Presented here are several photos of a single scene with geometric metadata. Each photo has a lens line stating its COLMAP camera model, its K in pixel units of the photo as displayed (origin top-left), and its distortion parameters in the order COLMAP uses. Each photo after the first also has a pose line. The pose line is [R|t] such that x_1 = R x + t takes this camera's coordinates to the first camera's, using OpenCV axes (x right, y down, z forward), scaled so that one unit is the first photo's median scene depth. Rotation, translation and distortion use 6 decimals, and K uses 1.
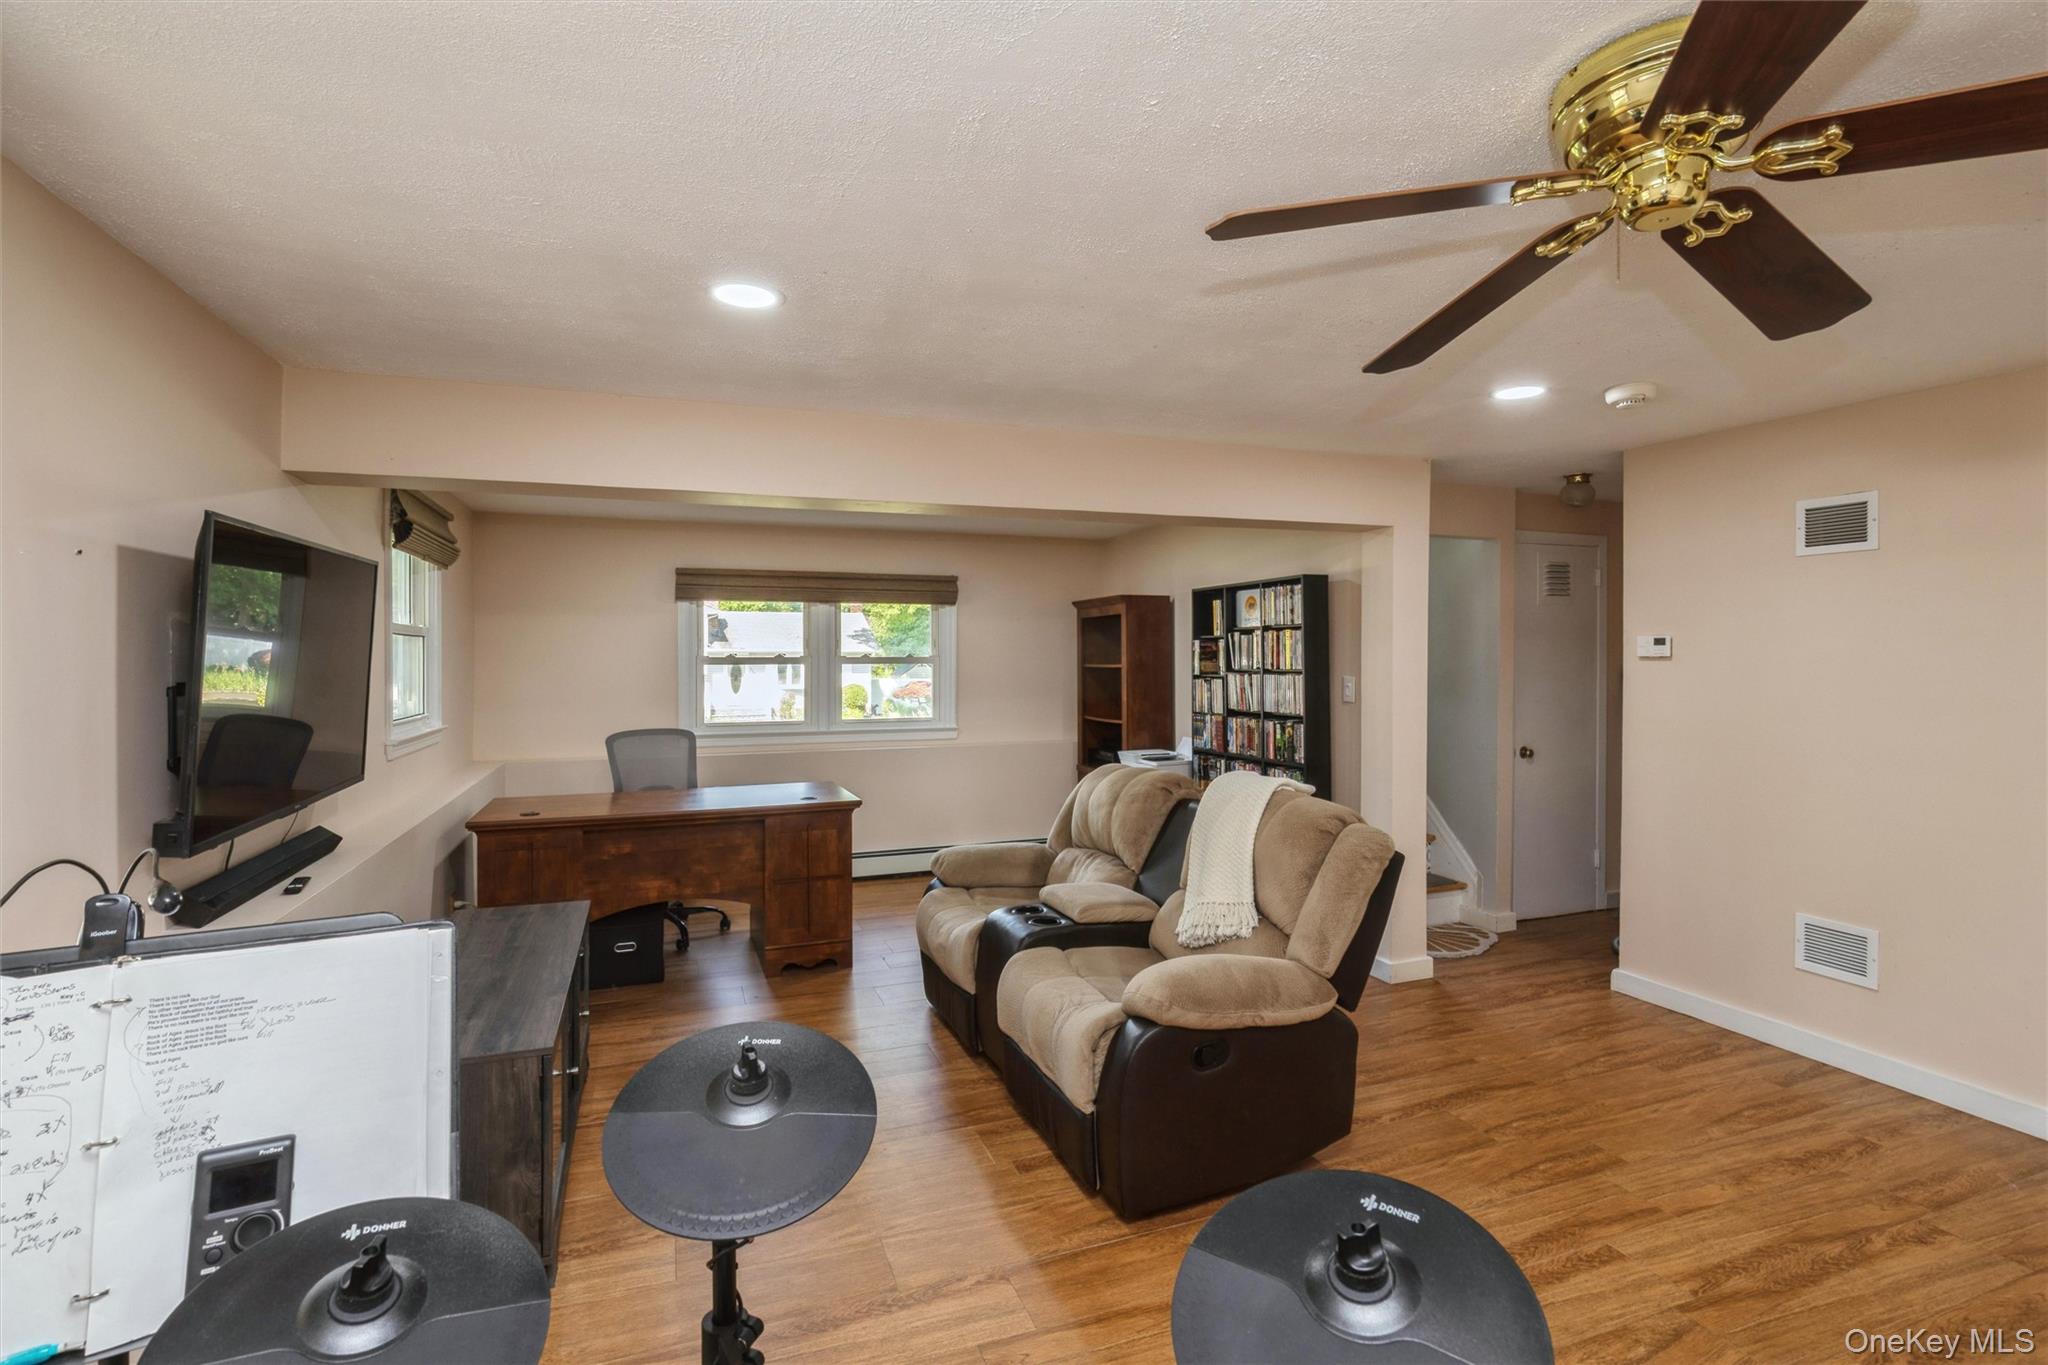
lens RADIAL K [[949.2, 0, 1020.9], [0, 949.2, 667.8], [0, 0, 1]] dist [0.000119, -0.000001]
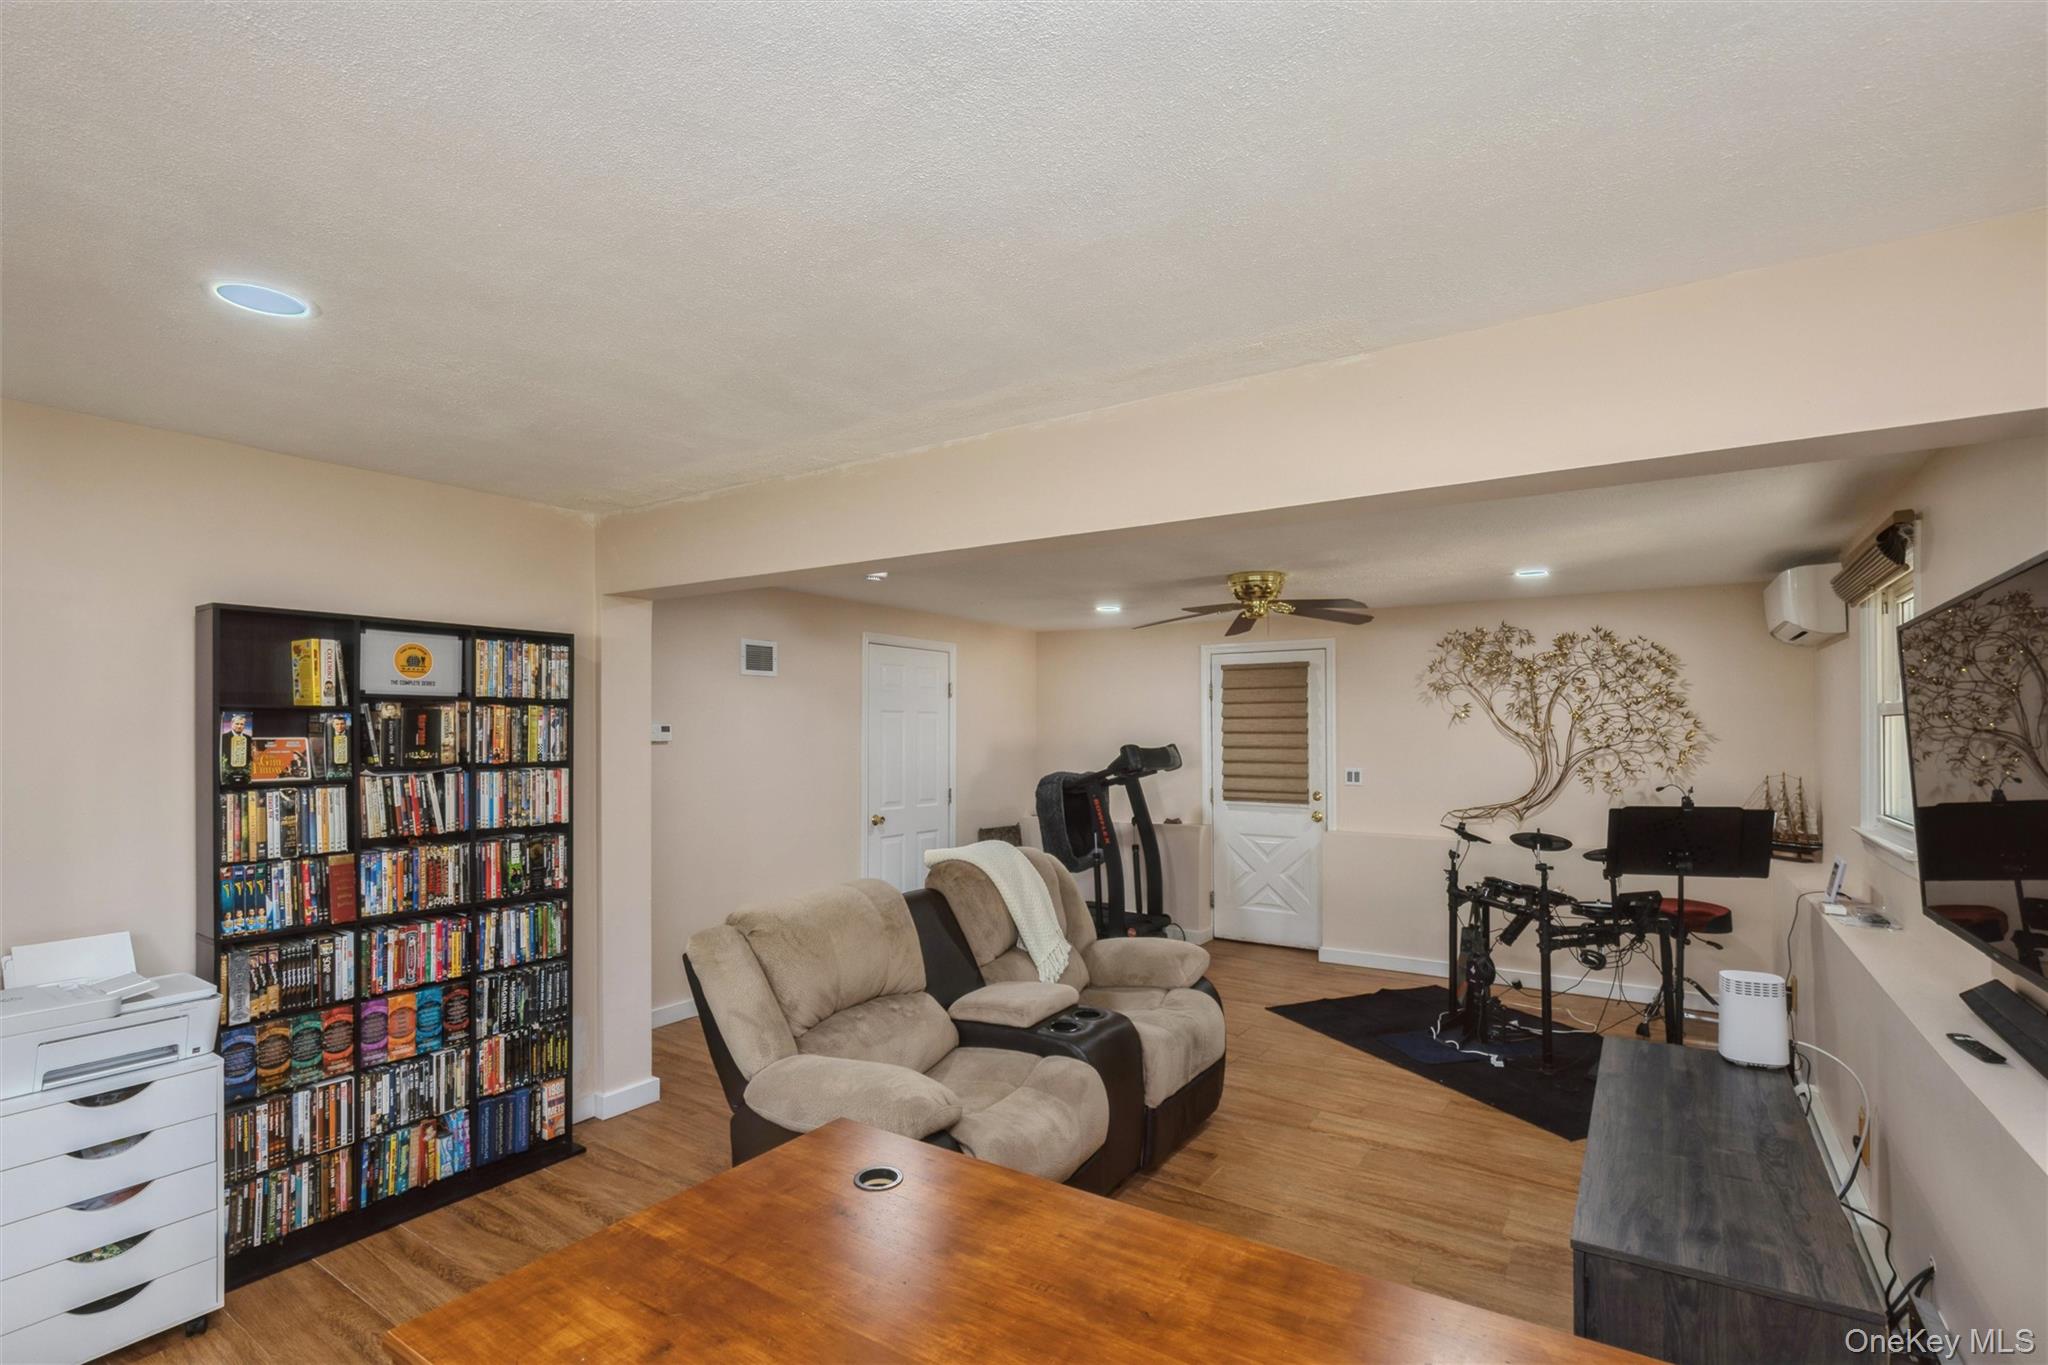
lens RADIAL K [[949.2, 0, 1038.7], [0, 949.2, 728.0], [0, 0, 1]] dist [0.000119, -0.000001]
pose [[-0.579111, 0.009649, 0.815192, -0.450764], [0.014554, 0.999893, -0.001497, -0.014736], [-0.815119, 0.010997, -0.579189, 0.969033]]
